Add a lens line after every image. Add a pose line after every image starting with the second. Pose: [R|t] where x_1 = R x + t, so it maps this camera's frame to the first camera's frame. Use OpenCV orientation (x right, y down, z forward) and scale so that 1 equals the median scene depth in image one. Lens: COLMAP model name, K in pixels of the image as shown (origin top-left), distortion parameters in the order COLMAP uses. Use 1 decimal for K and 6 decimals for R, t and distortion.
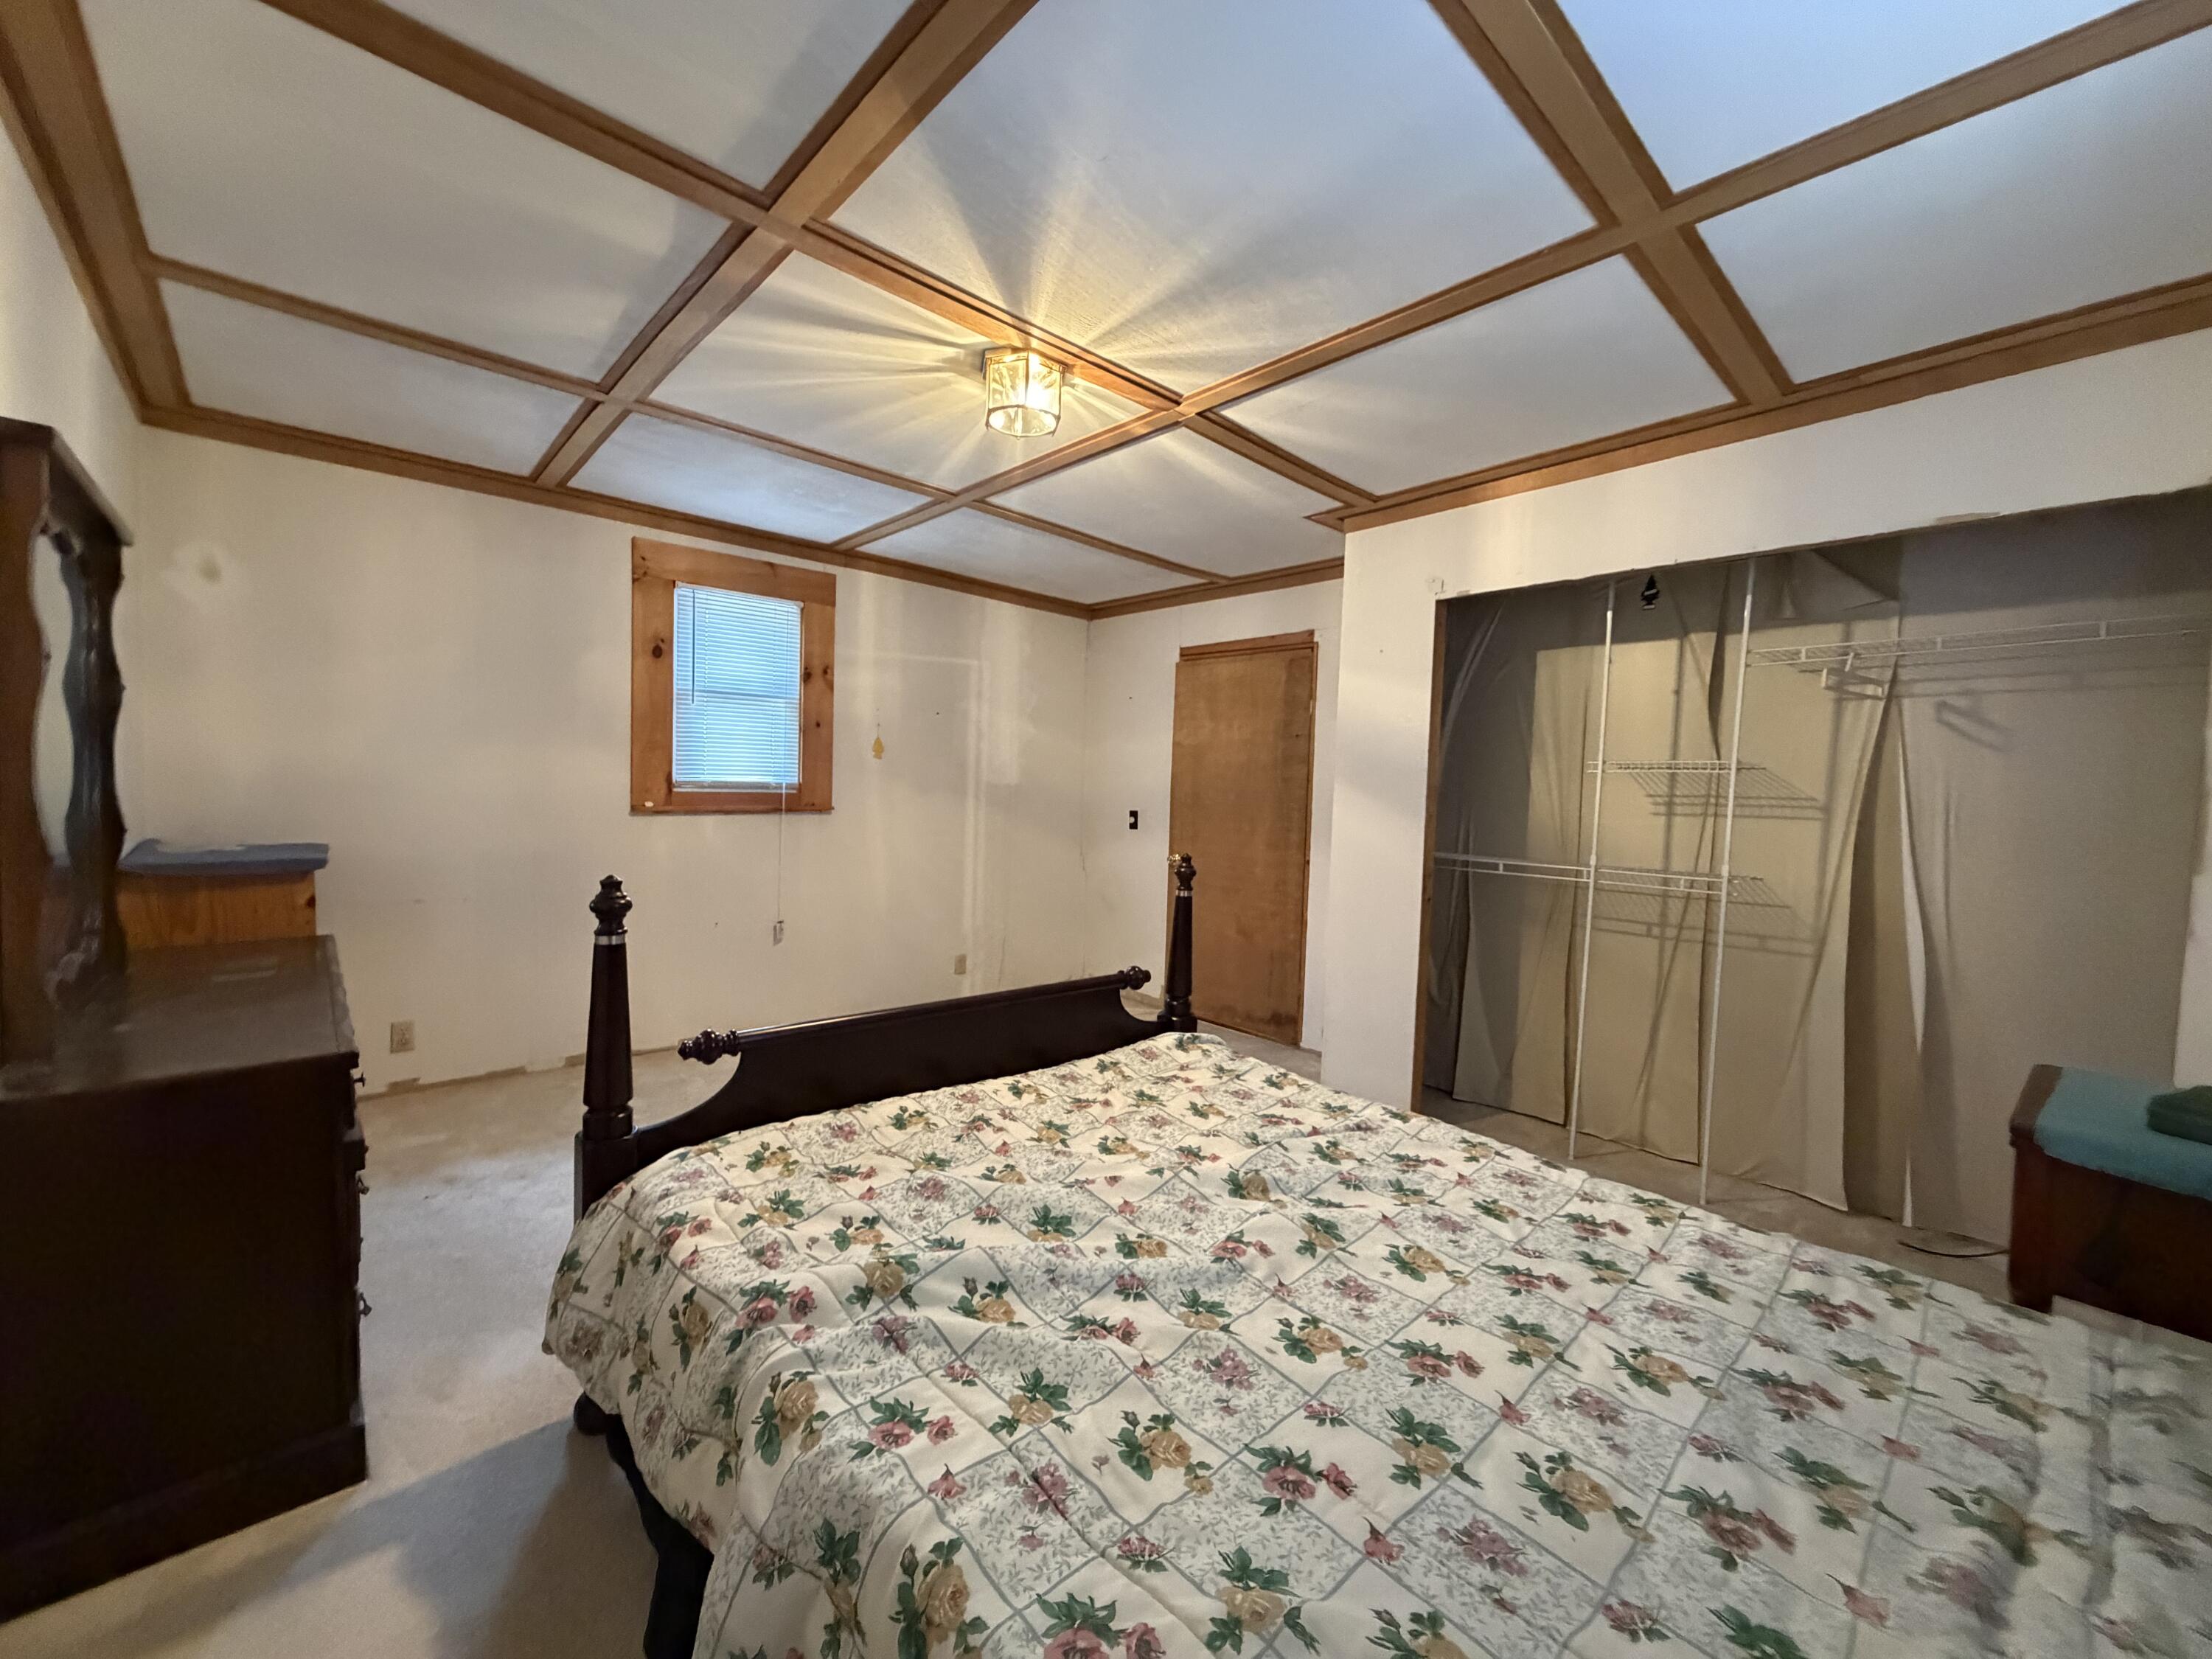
lens RADIAL K [[866.4, 0, 1106.0], [0, 866.4, 829.5], [0, 0, 1]] dist [-0.002031, -0.000045]
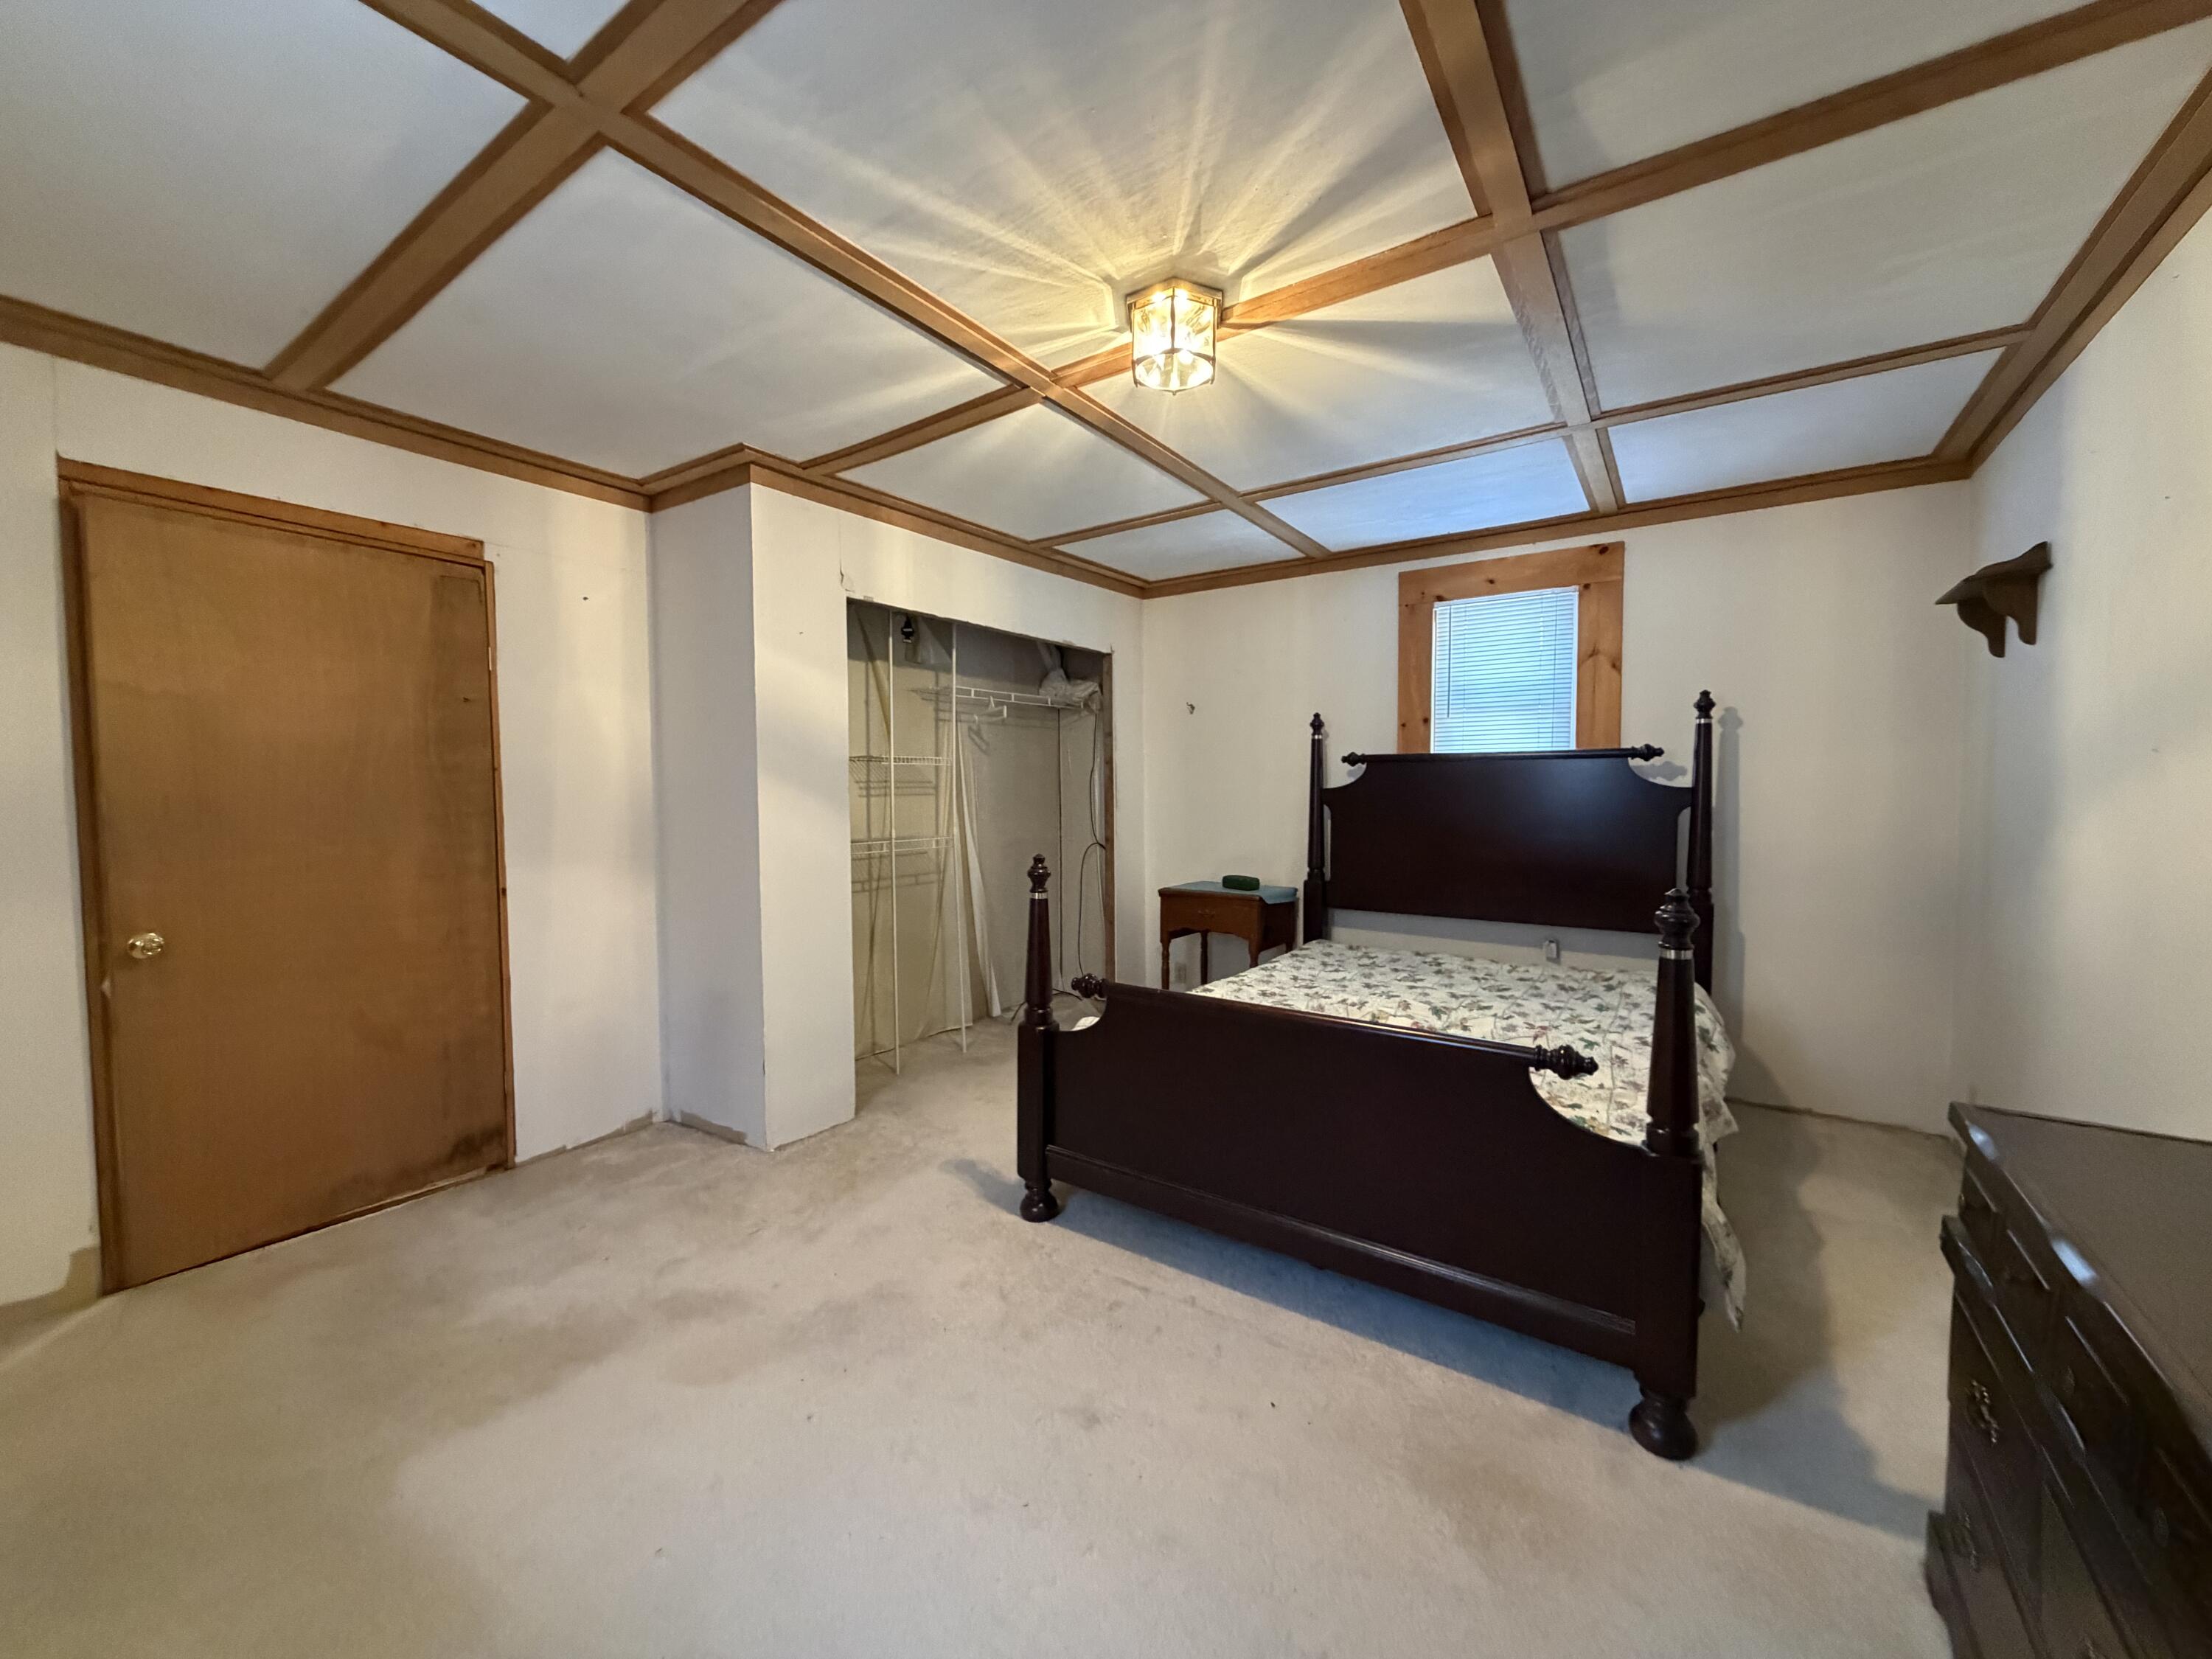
lens RADIAL K [[866.4, 0, 1106.0], [0, 866.4, 829.5], [0, 0, 1]] dist [-0.002031, -0.000045]
pose [[-0.218339, -0.077362, 0.972802, -0.705305], [0.043479, 0.995092, 0.088894, -0.067567], [-0.974904, 0.061705, -0.213904, 0.936135]]
